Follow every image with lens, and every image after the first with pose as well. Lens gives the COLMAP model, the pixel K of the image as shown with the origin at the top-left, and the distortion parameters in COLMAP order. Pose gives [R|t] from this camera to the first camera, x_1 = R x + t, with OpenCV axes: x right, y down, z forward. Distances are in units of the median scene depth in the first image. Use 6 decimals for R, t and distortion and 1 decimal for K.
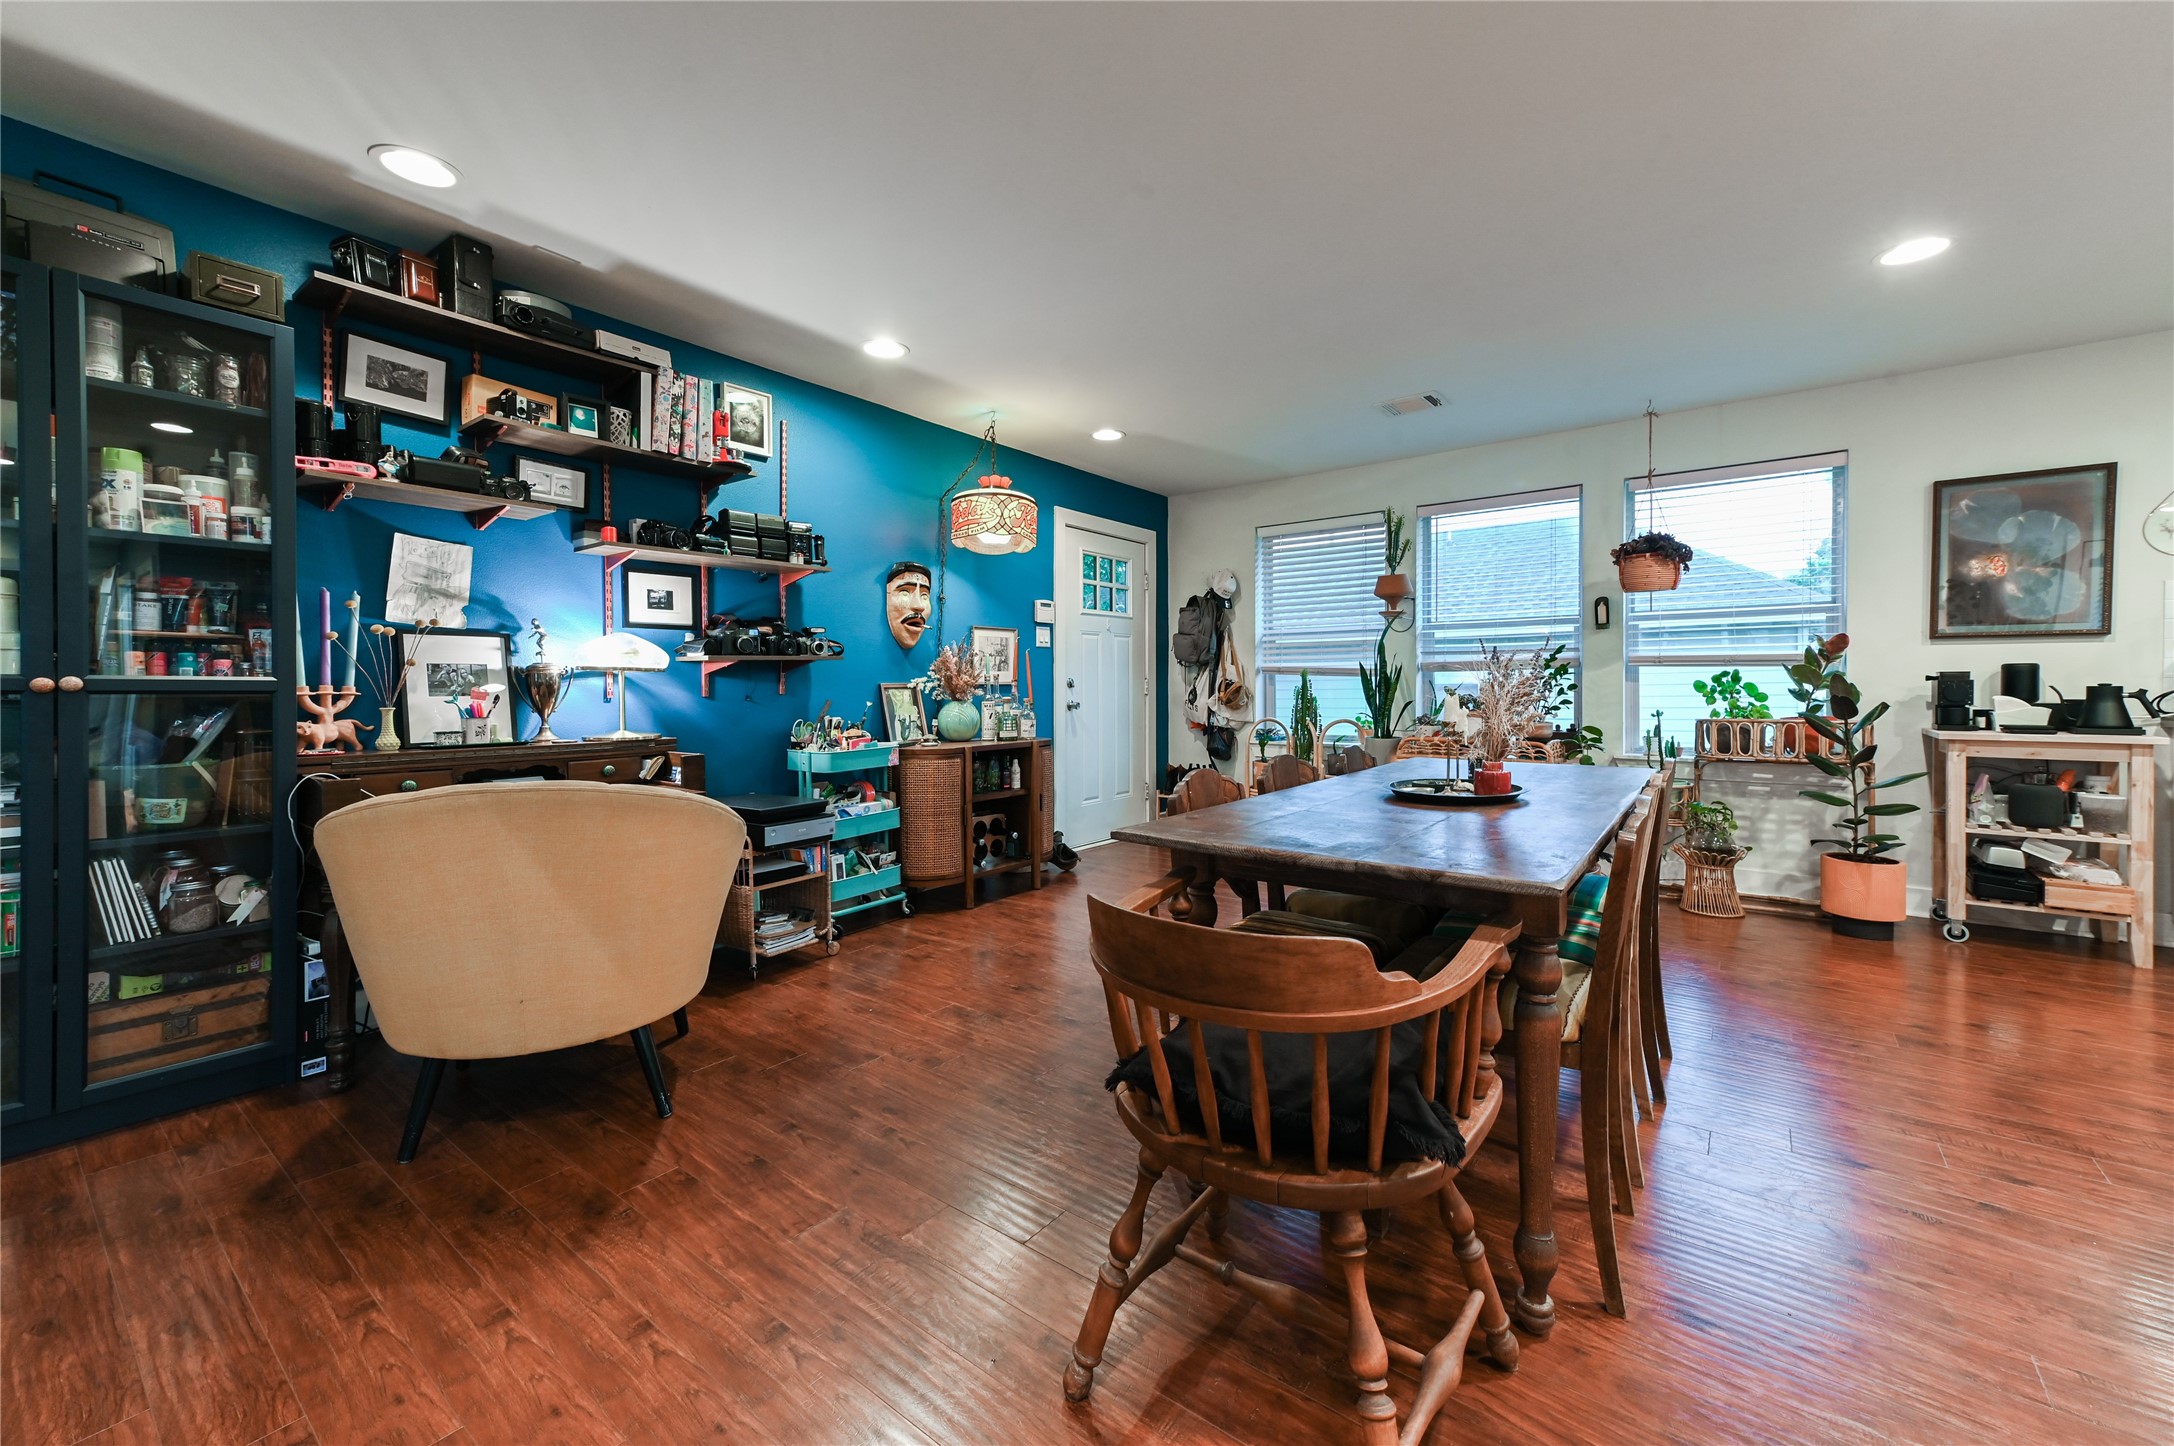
lens RADIAL K [[830.5, 0, 1144.3], [0, 830.5, 693.6], [0, 0, 1]] dist [0.000499, 0.003671]
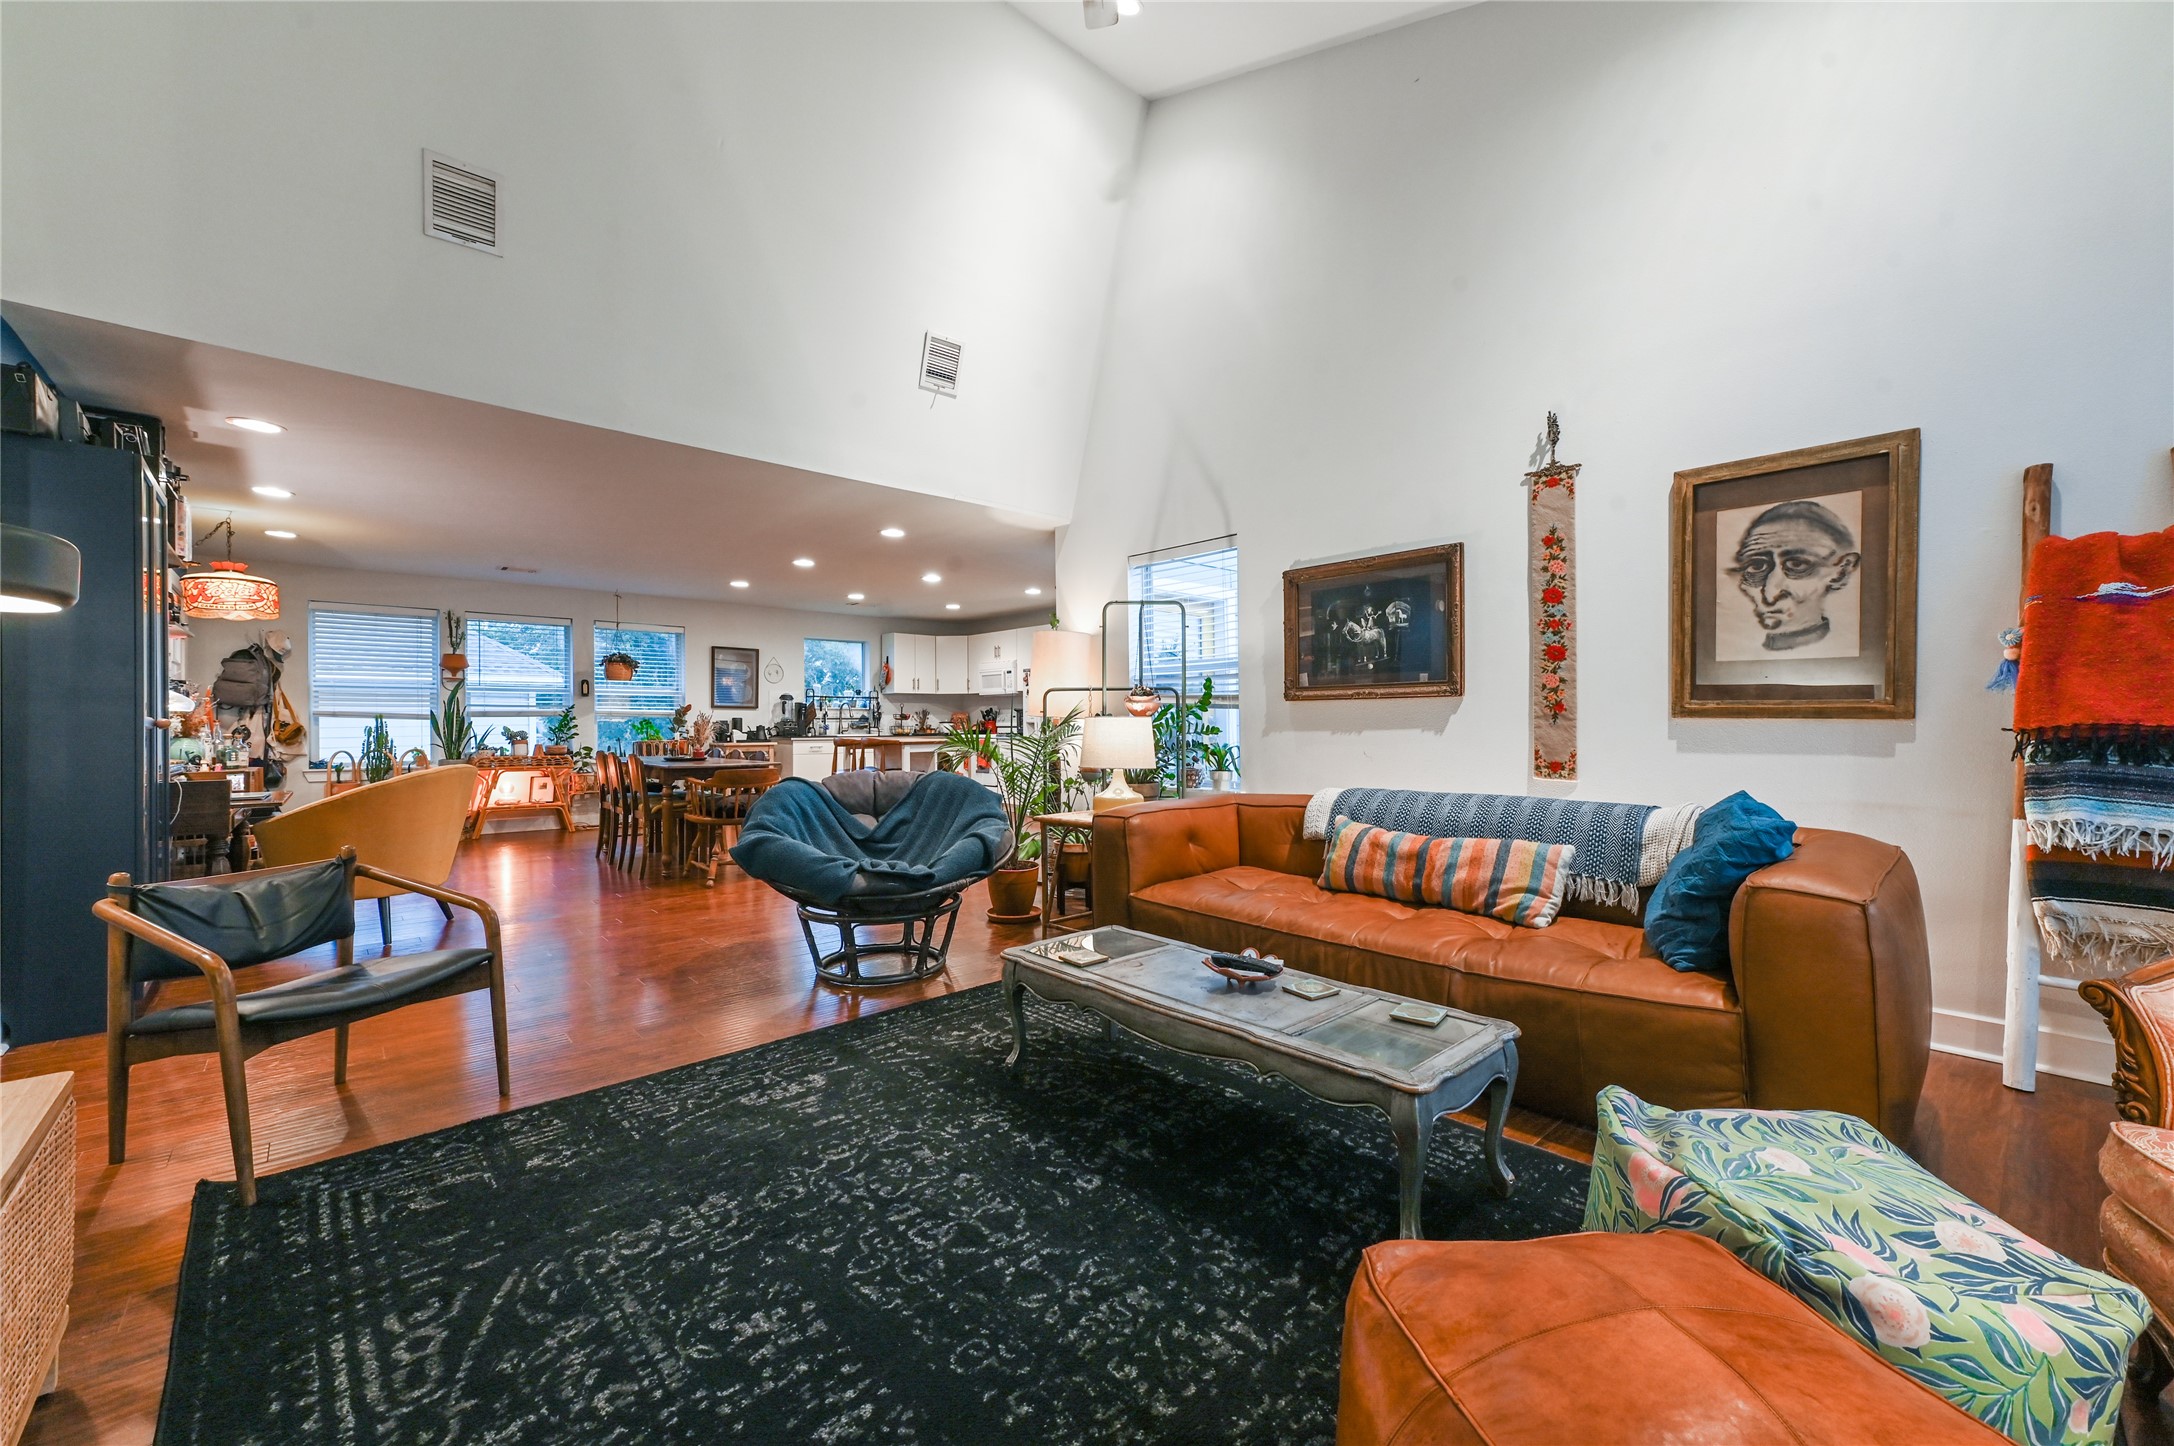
lens RADIAL K [[903.2, 0, 1087.0], [0, 903.2, 723.0], [0, 0, 1]] dist [-0.000611, 0.000092]
pose [[0.207310, 0.003727, 0.978268, -1.482479], [0.009761, 0.999935, -0.005878, 0.008744], [-0.978227, 0.010768, 0.207260, -0.676856]]
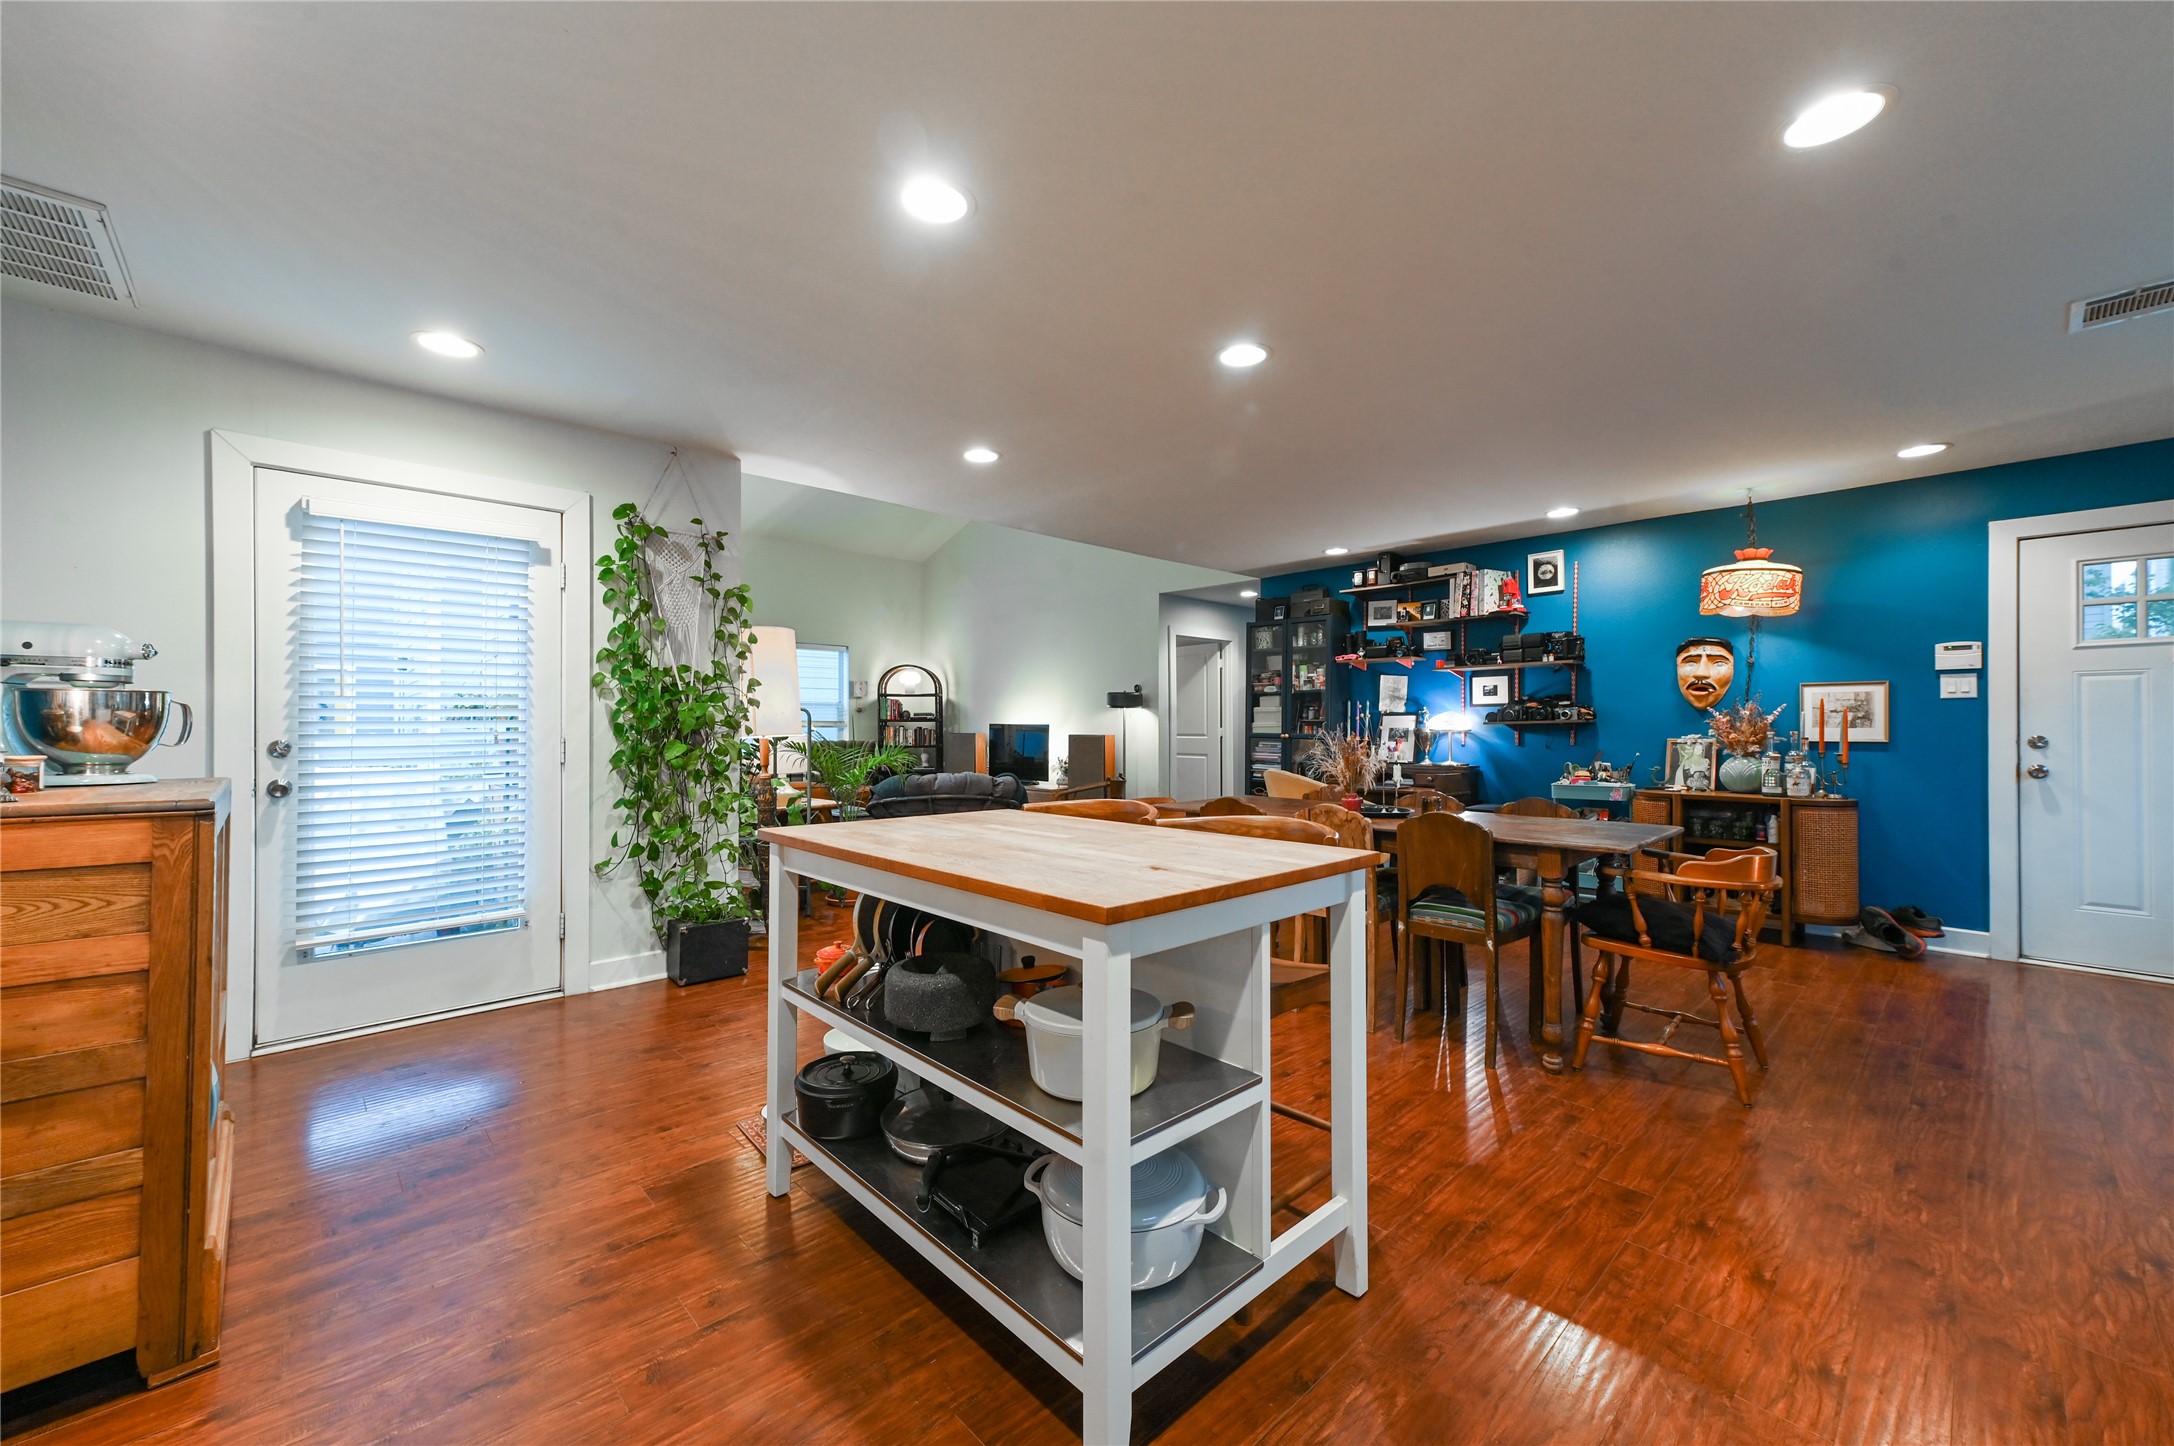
lens RADIAL K [[845.4, 0, 1044.9], [0, 845.4, 719.7], [0, 0, 1]] dist [0.015837, -0.000070]
pose [[-0.211083, -0.000715, -0.977468, 1.204842], [-0.007166, 0.999974, 0.000816, -0.037839], [0.977442, 0.007176, -0.211083, 0.376900]]
